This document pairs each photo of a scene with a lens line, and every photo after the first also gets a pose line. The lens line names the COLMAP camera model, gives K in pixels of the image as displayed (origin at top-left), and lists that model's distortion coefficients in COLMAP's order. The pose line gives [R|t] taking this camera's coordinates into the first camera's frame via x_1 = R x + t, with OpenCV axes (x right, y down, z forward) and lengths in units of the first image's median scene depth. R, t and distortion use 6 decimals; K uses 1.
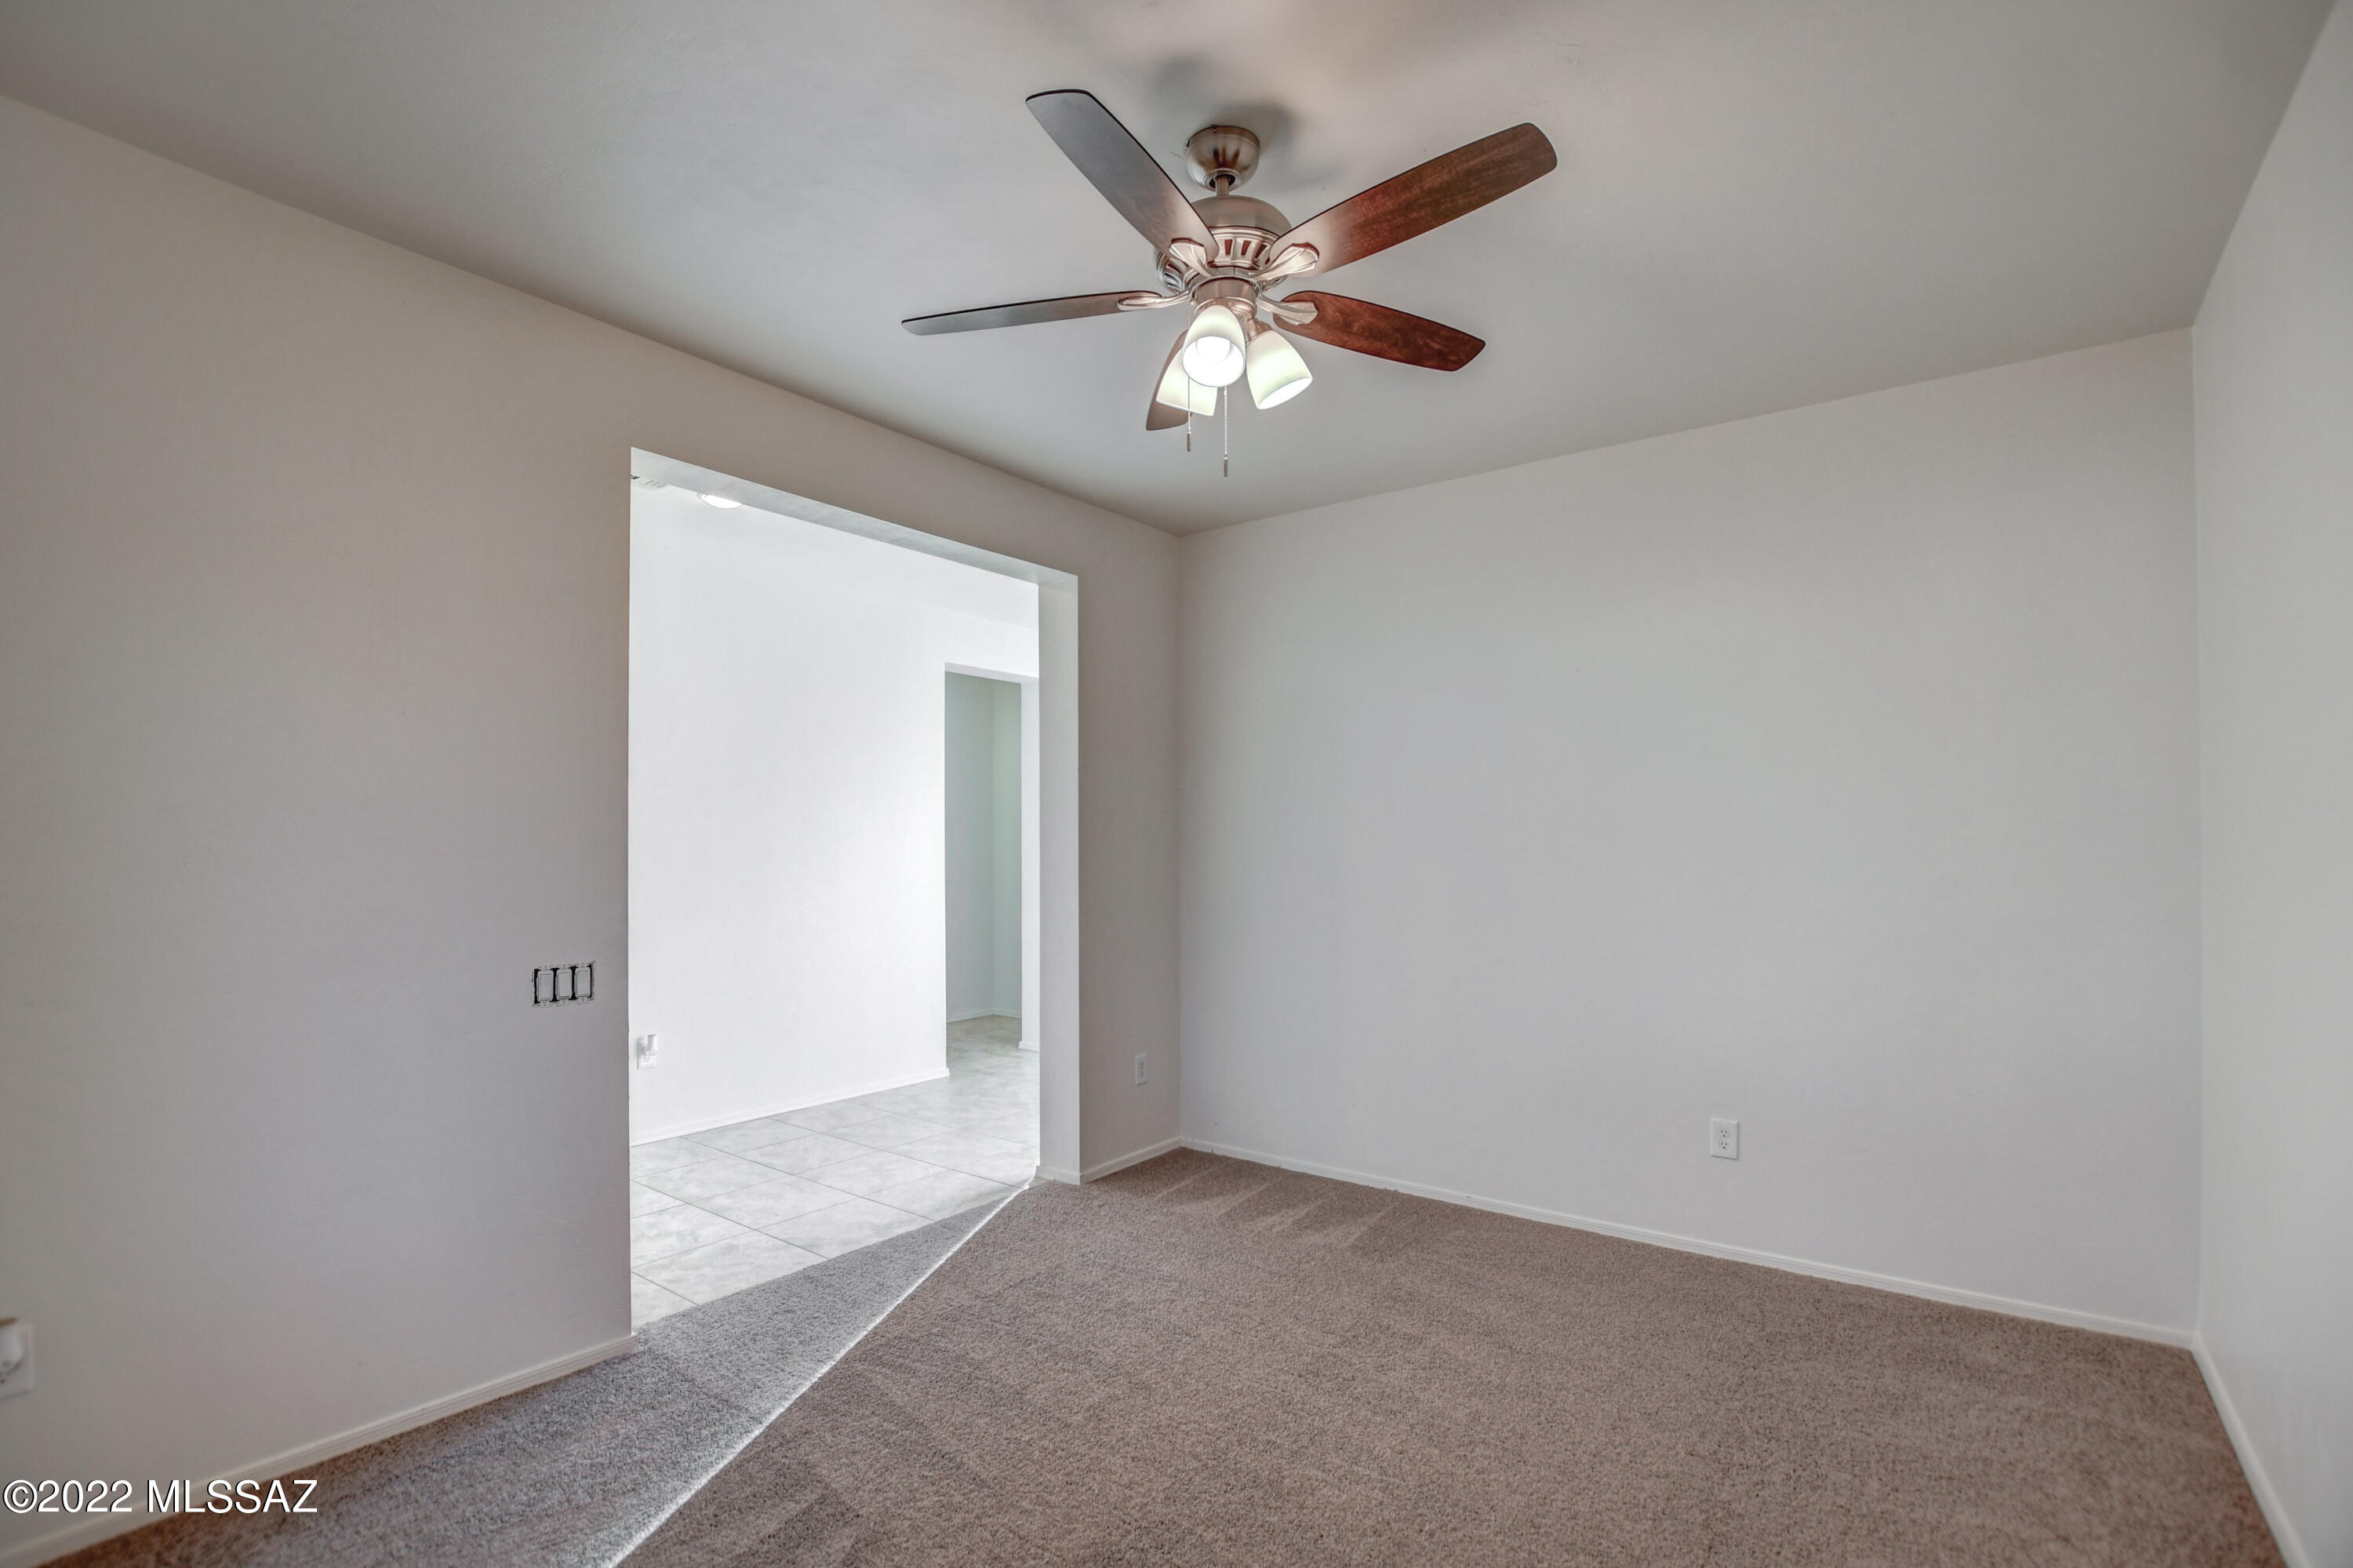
lens RADIAL K [[1063.7, 0, 1160.1], [0, 1063.7, 814.9], [0, 0, 1]] dist [-0.032921, -0.000335]
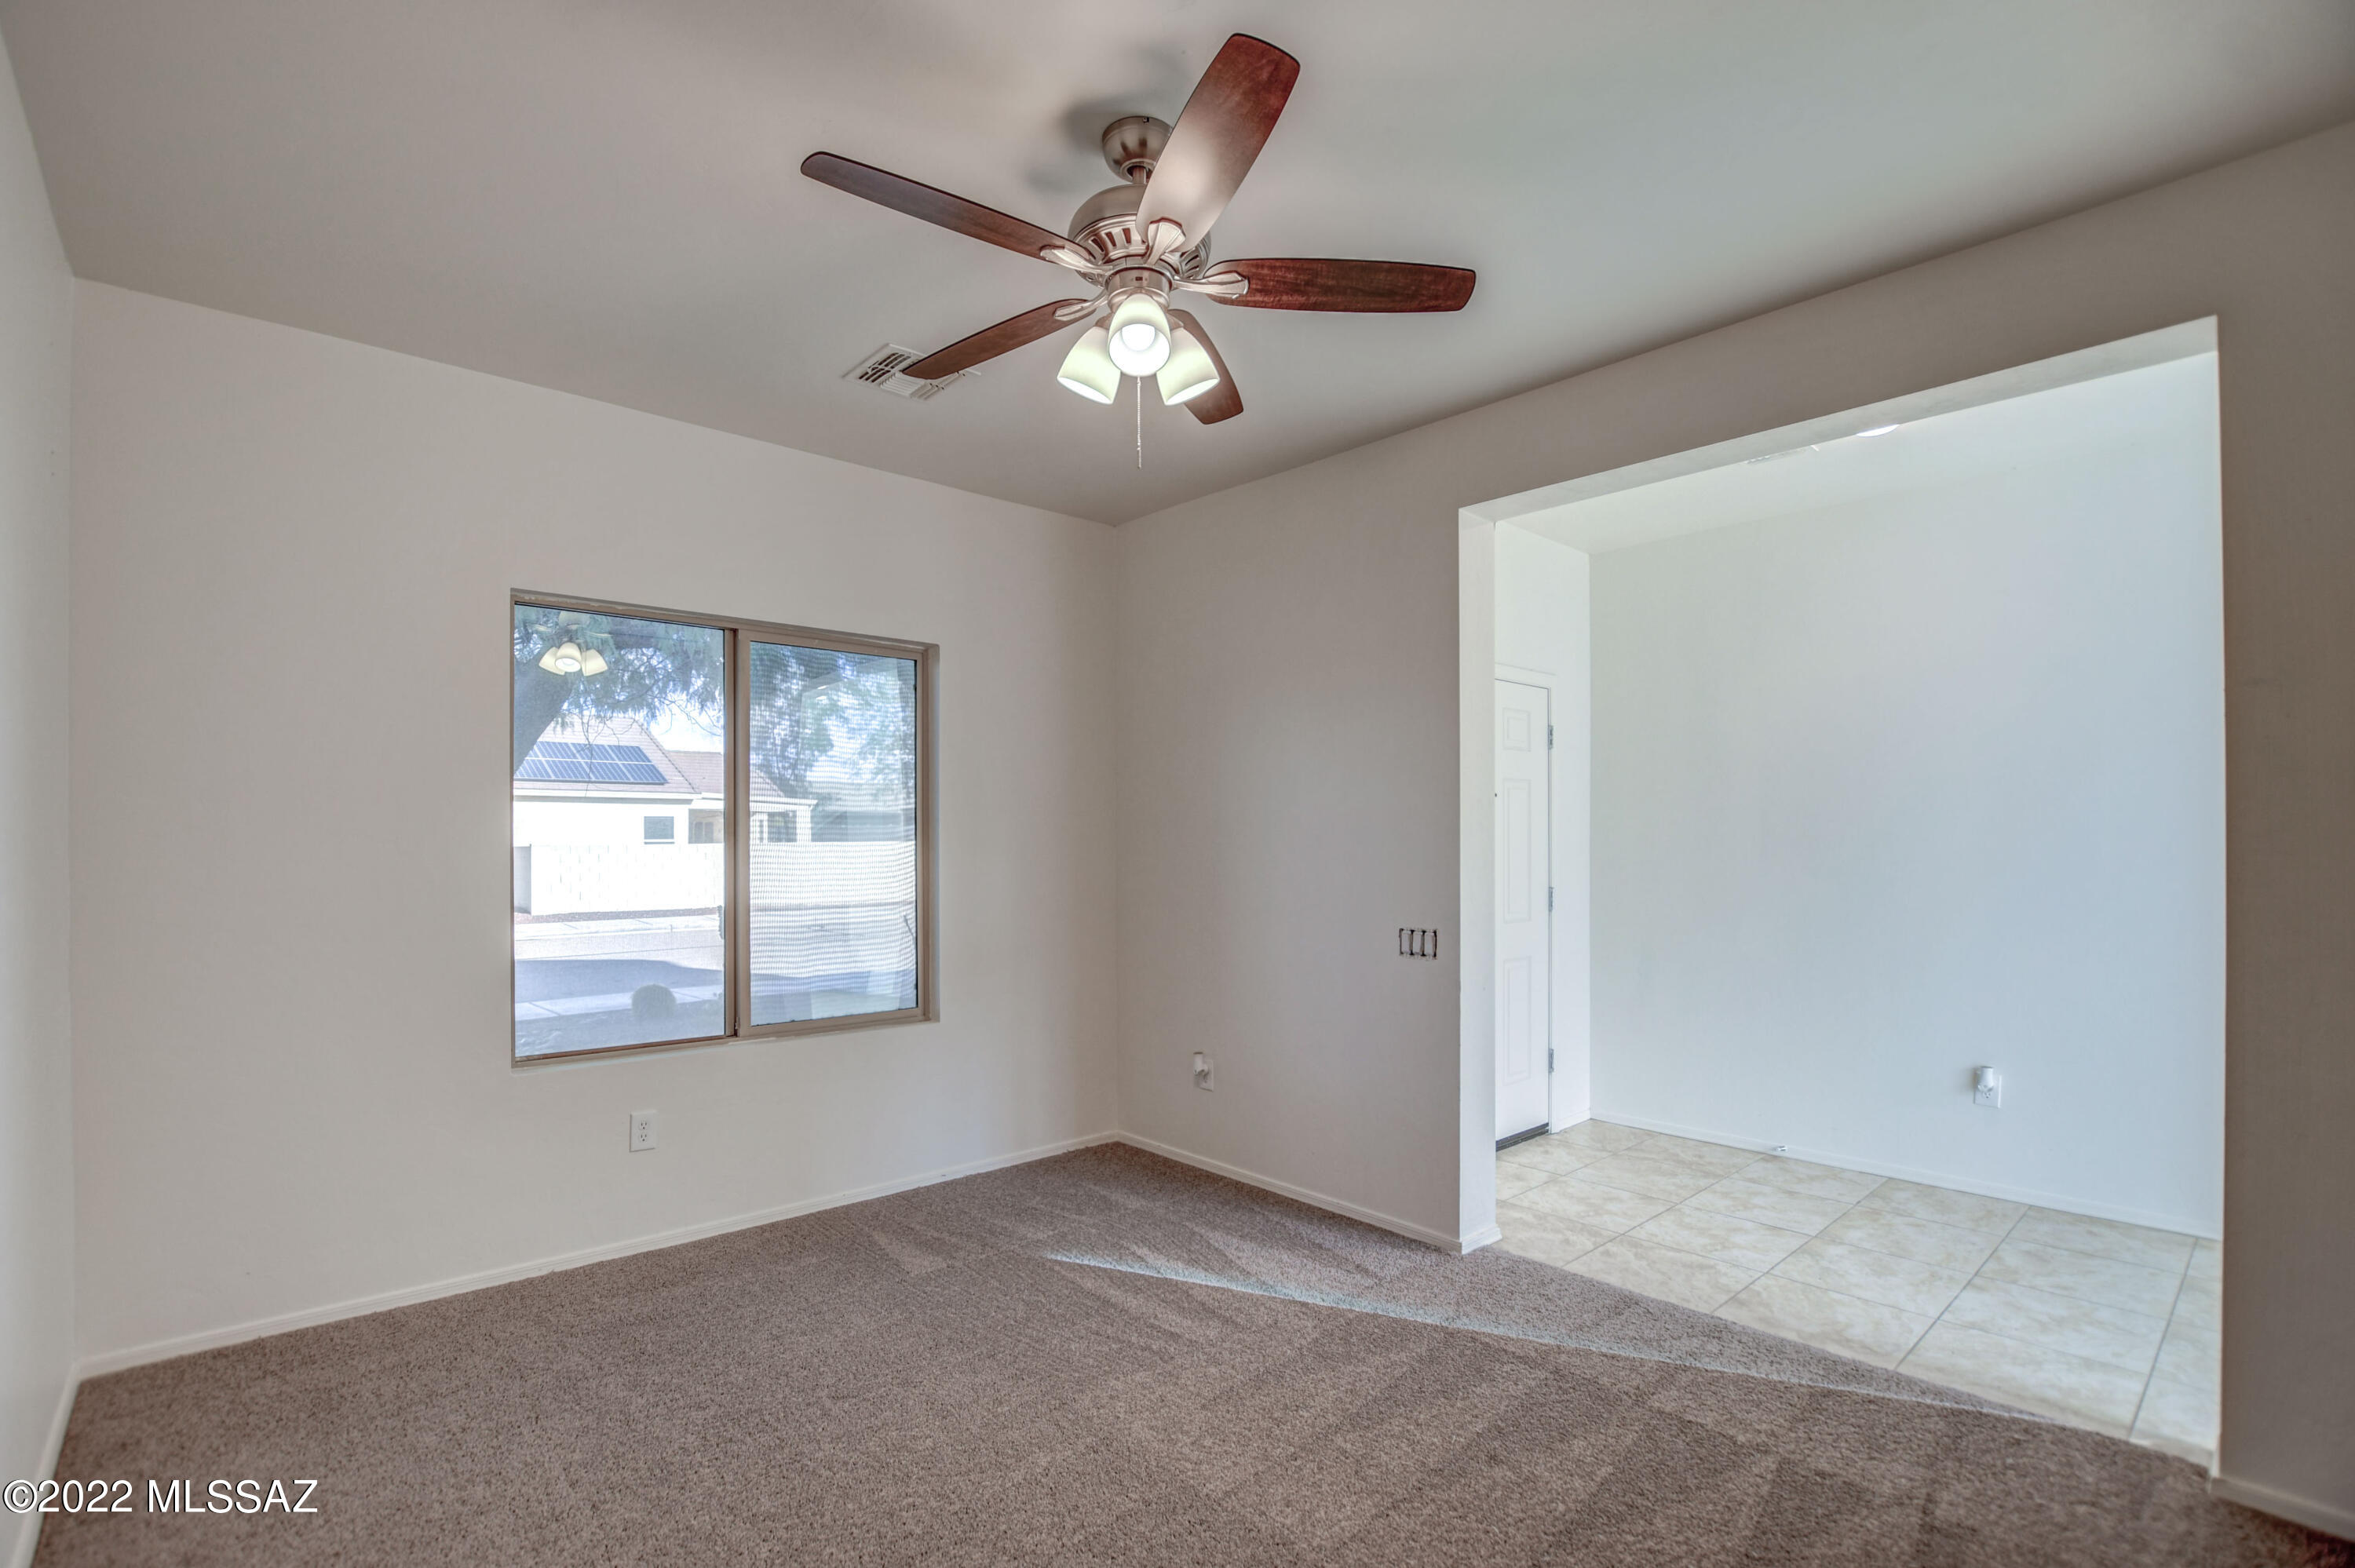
lens RADIAL K [[1064.4, 0, 1161.0], [0, 1064.4, 814.9], [0, 0, 1]] dist [-0.032921, -0.000335]
pose [[-0.163270, -0.011547, -0.986514, 0.789965], [0.021373, 0.999655, -0.015238, 0.013482], [0.986350, -0.023572, -0.162967, 0.891920]]
